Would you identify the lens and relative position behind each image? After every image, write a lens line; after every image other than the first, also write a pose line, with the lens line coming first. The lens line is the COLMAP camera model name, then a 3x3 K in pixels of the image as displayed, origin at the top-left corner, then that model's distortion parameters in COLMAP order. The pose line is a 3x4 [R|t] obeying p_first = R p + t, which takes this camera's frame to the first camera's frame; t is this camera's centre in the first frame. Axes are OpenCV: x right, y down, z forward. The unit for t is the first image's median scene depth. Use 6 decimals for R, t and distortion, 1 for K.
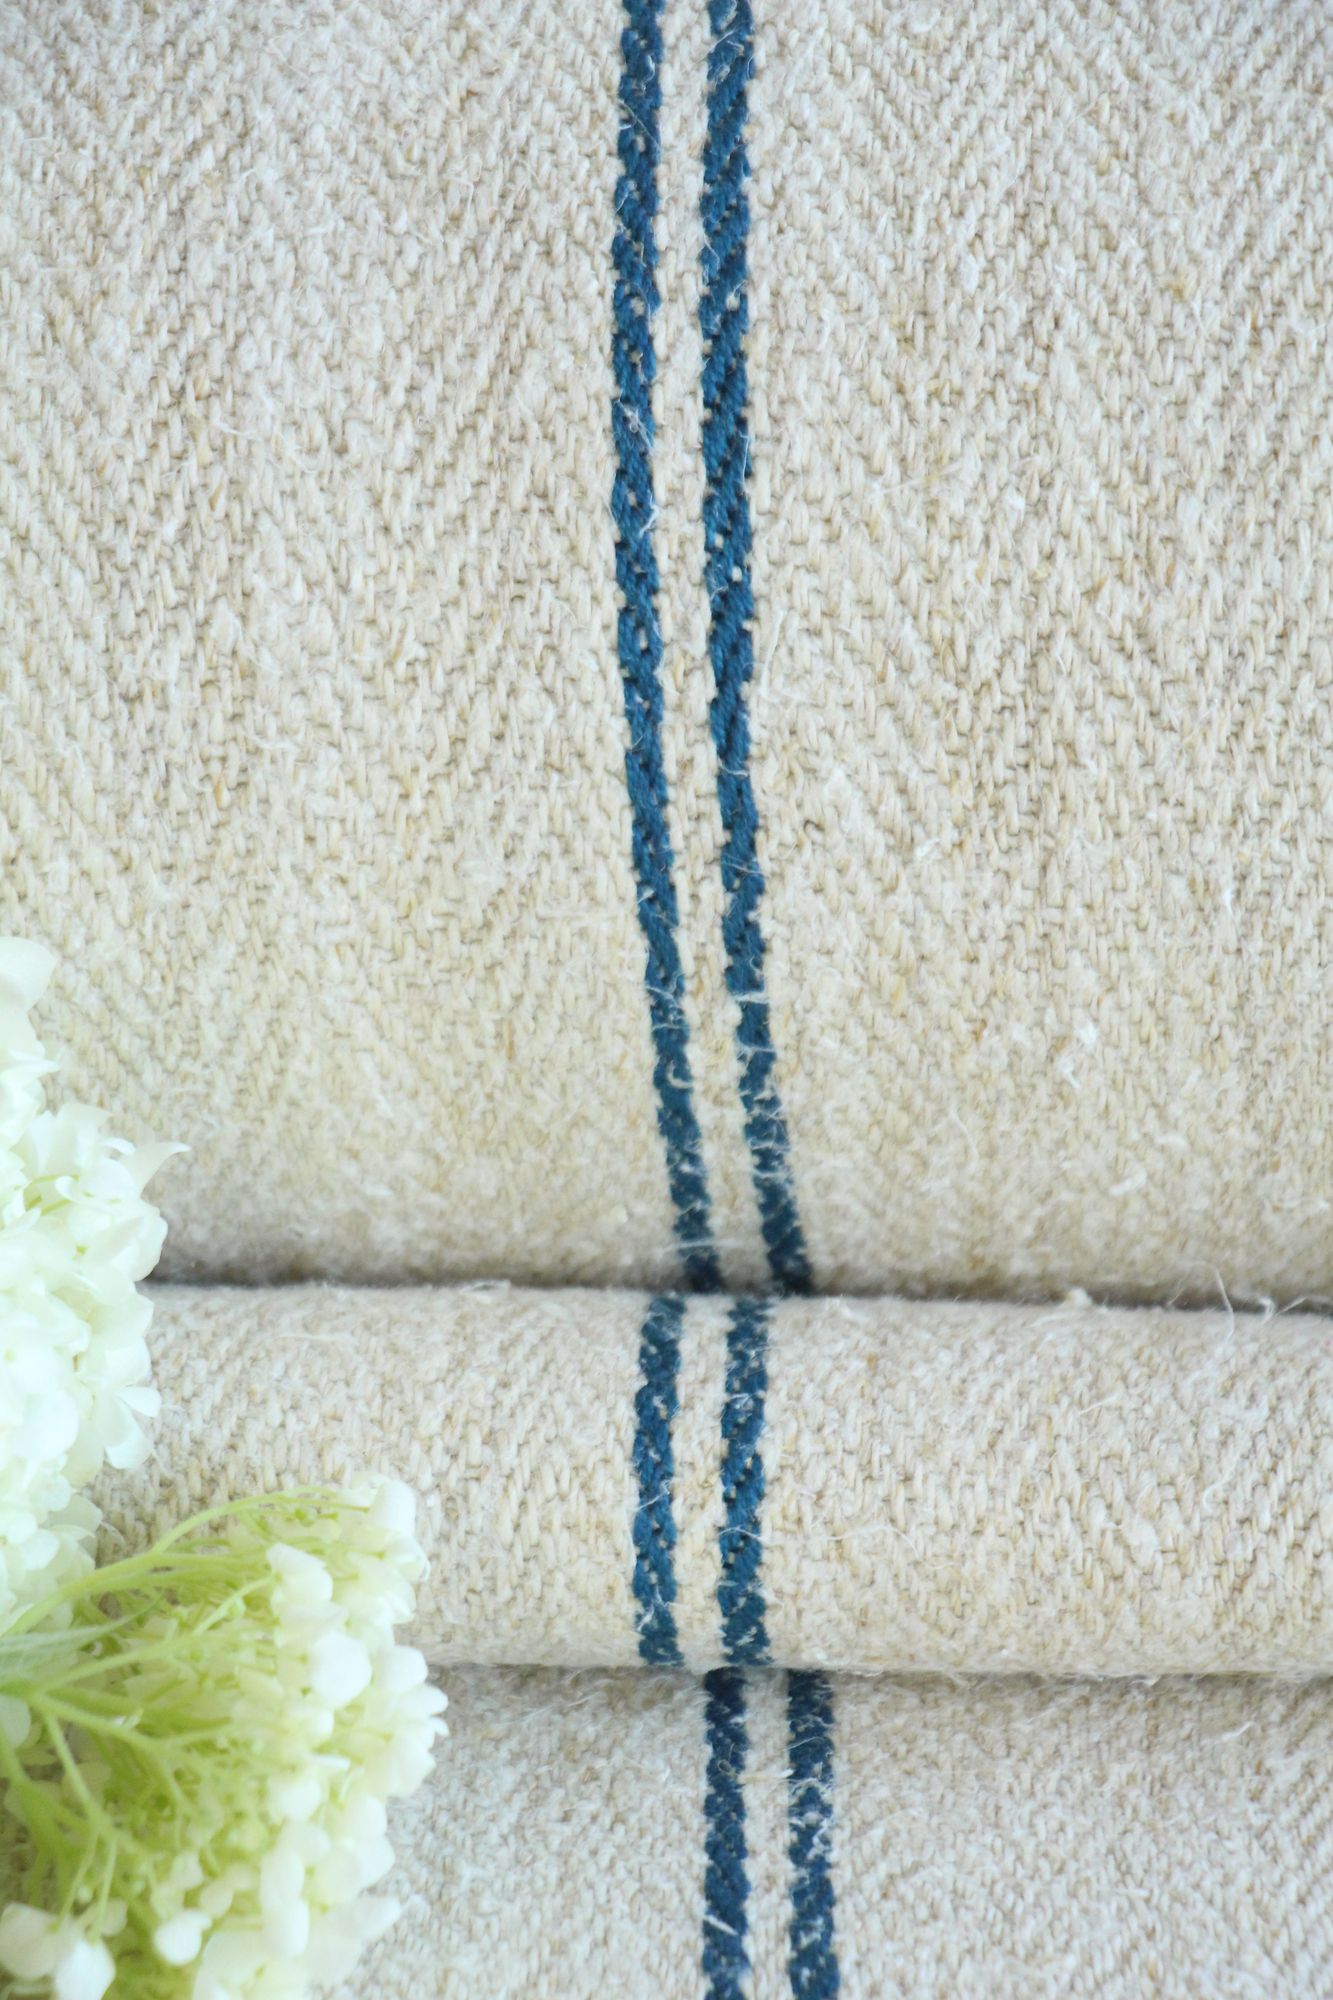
lens RADIAL K [[8425.0, 0, 680.3], [0, 8425.0, 1132.6], [0, 0, 1]] dist [0.804404, 0.000000]
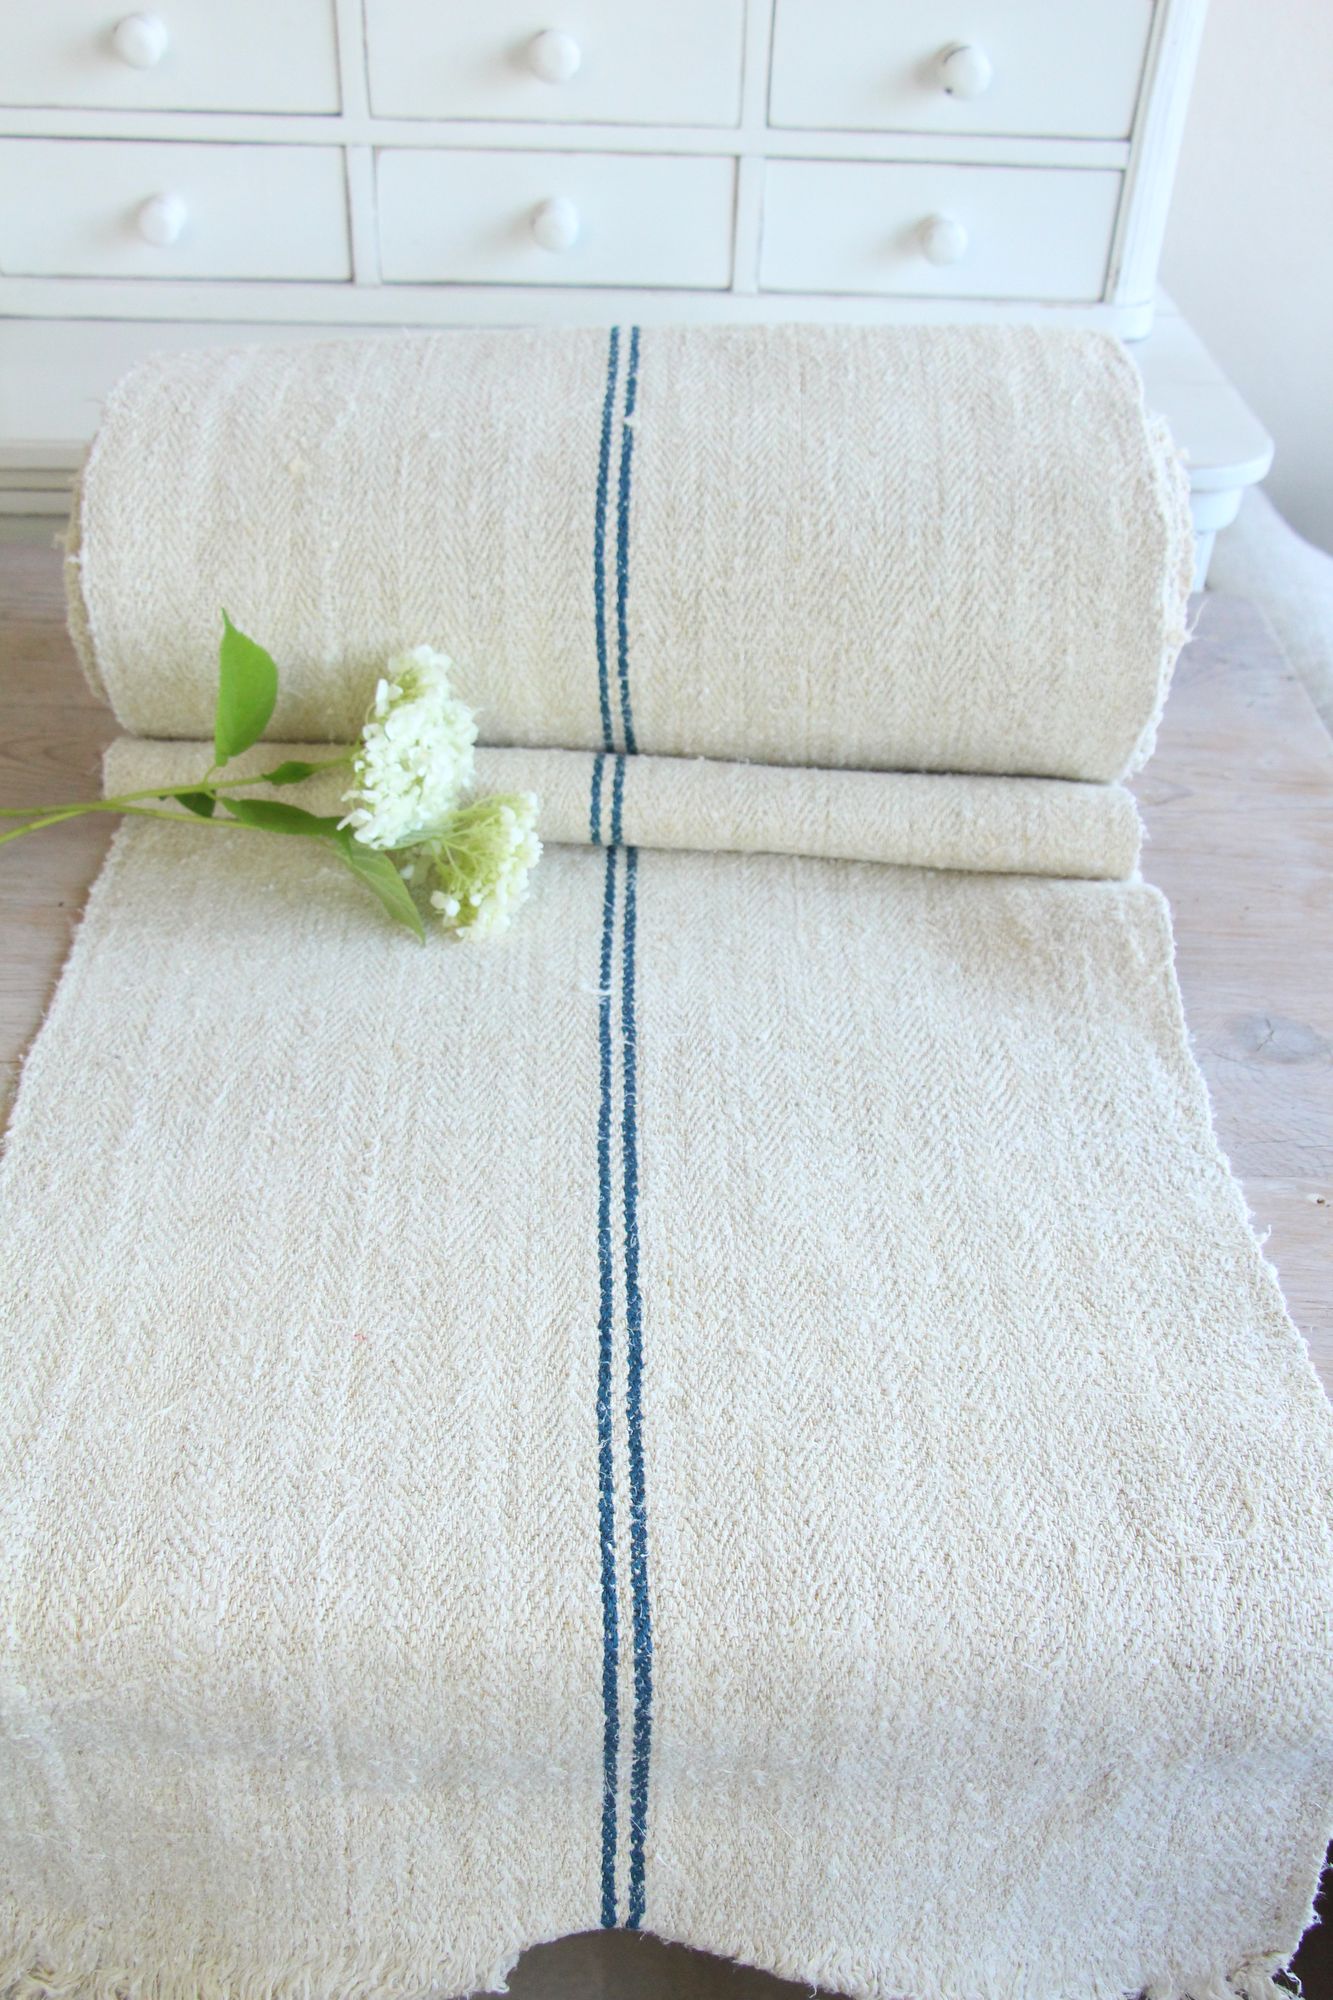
lens RADIAL K [[1789.2, 0, 671.9], [0, 1789.2, 1004.7], [0, 0, 1]] dist [-0.112363, 0.024288]
pose [[0.998777, 0.034977, 0.034934, 0.006932], [-0.038905, 0.992135, 0.118971, 0.036794], [-0.030498, -0.120185, 0.992283, 0.131908]]
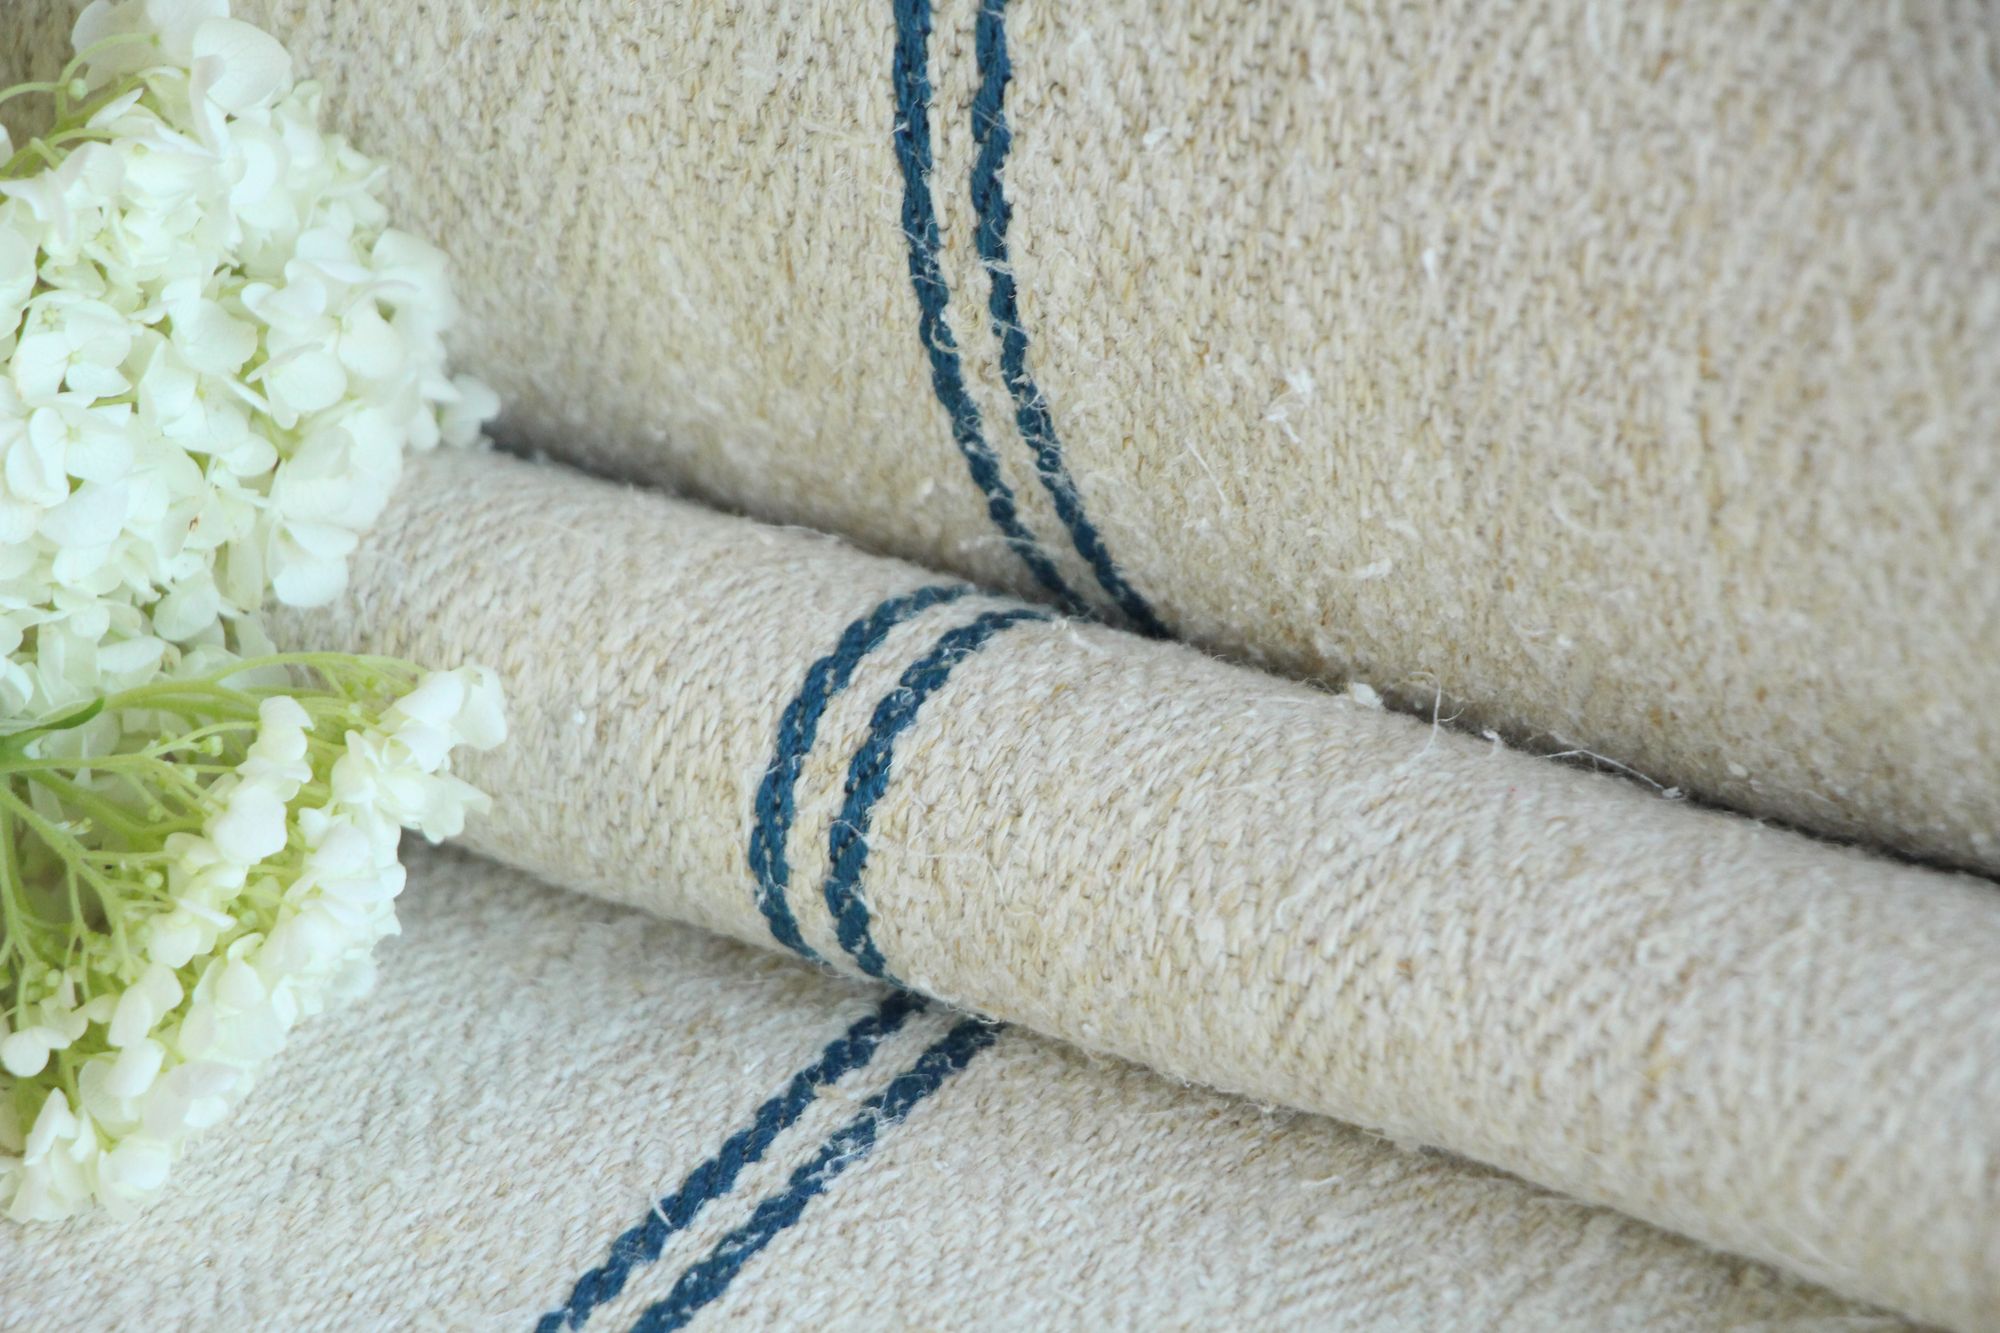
lens RADIAL K [[9968.2, 0, 1068.0], [0, 9968.2, 796.8], [0, 0, 1]] dist [1.072351, 0.000000]
pose [[0.851341, 0.233071, -0.469996, 0.540652], [-0.235363, 0.970358, 0.054869, -0.021500], [0.468853, 0.063908, 0.880961, 0.048433]]
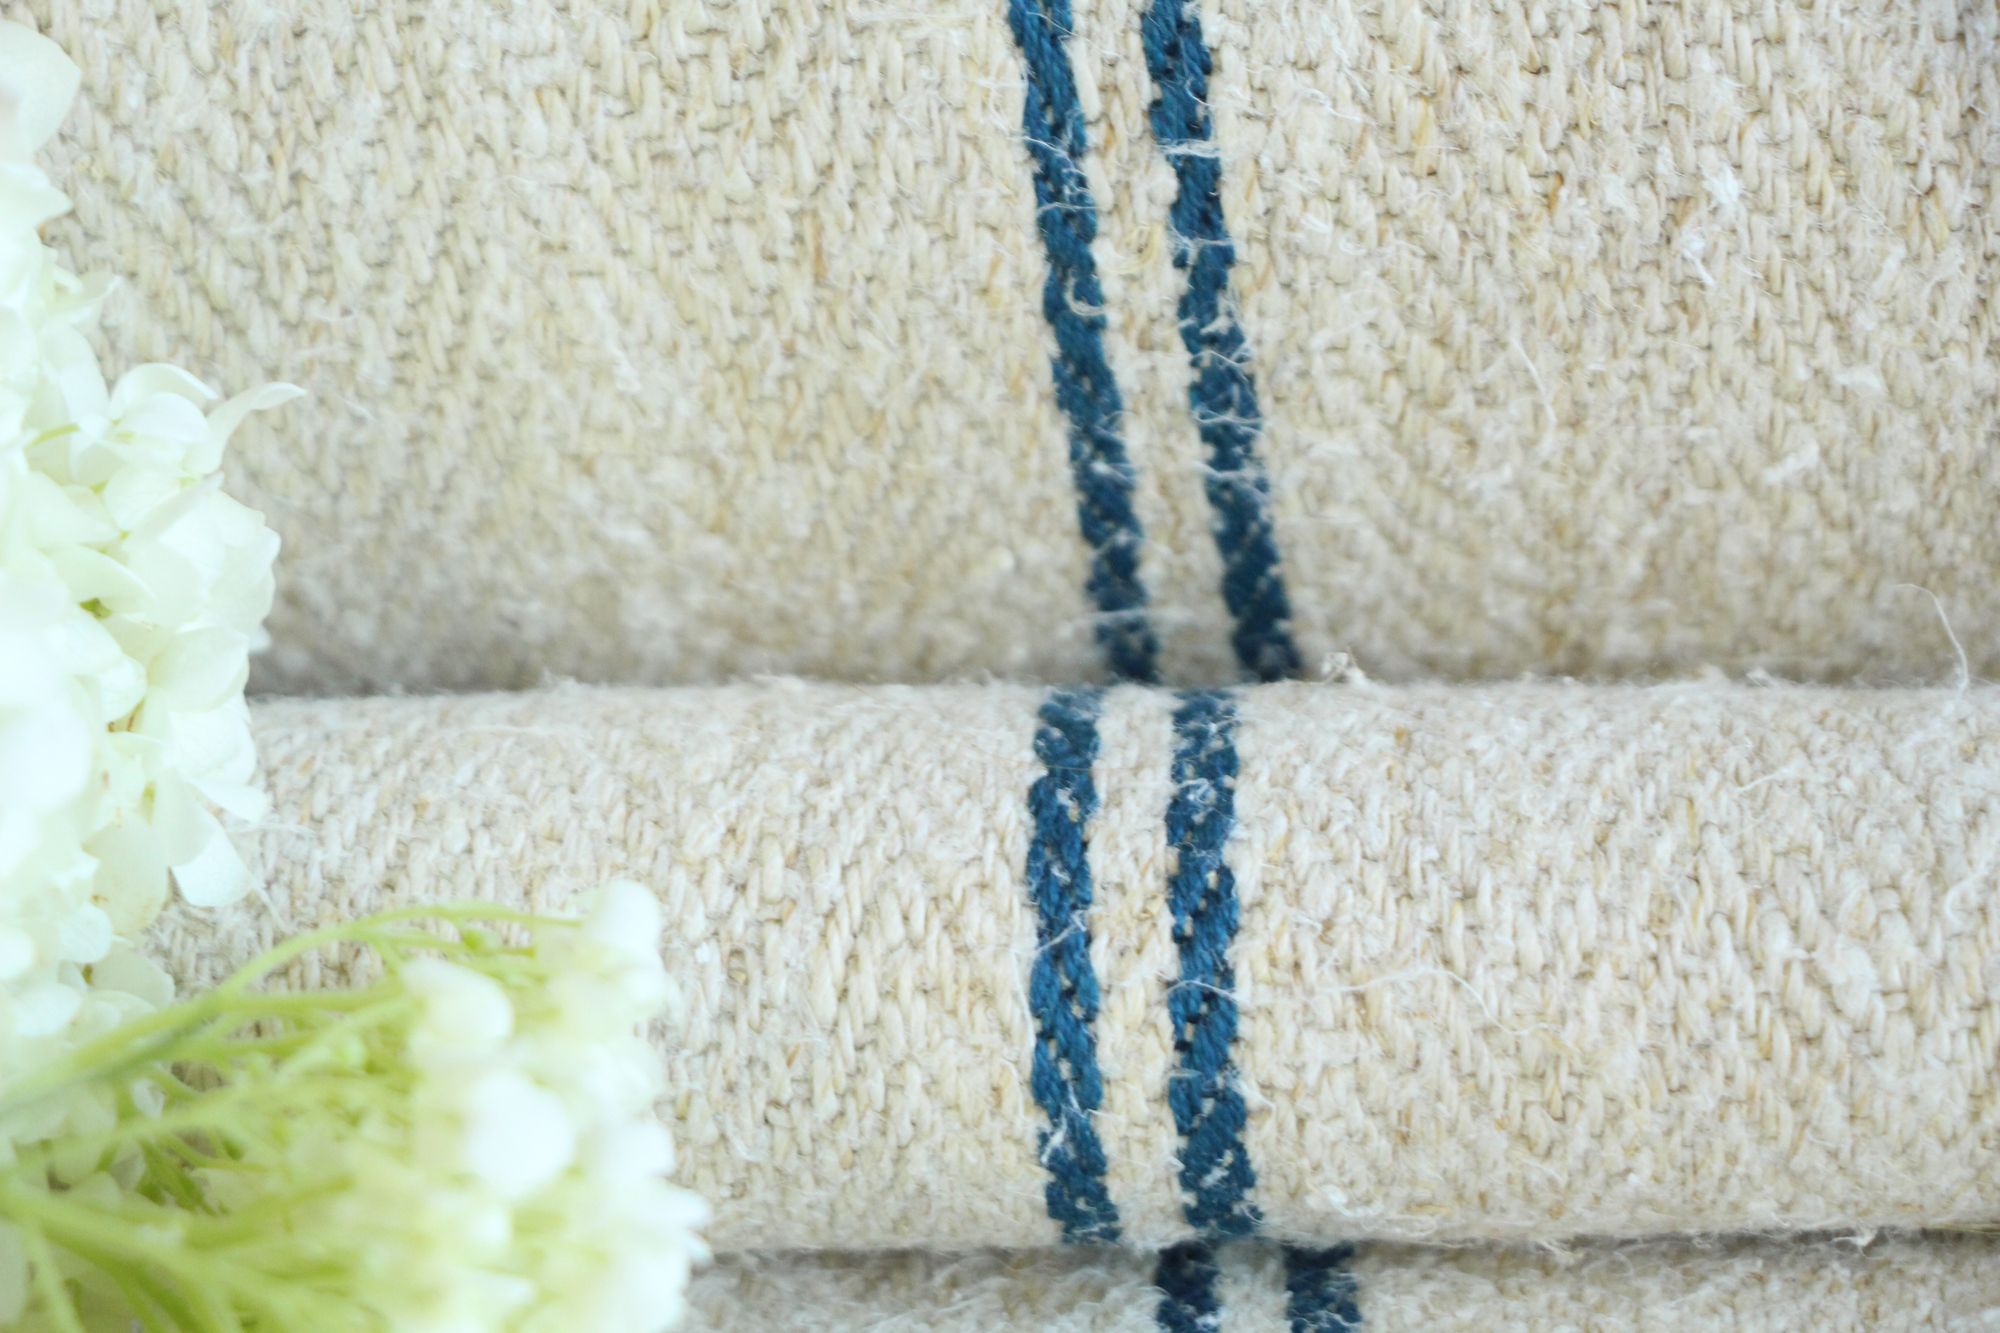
lens RADIAL K [[6158.7, 0, 1076.7], [0, 6158.7, 737.0], [0, 0, 1]] dist [0.061128, 0.000000]
pose [[0.999352, -0.032126, -0.016223, 0.005880], [0.029088, 0.986434, -0.161558, 0.102118], [0.021193, 0.160982, 0.986730, 0.550160]]
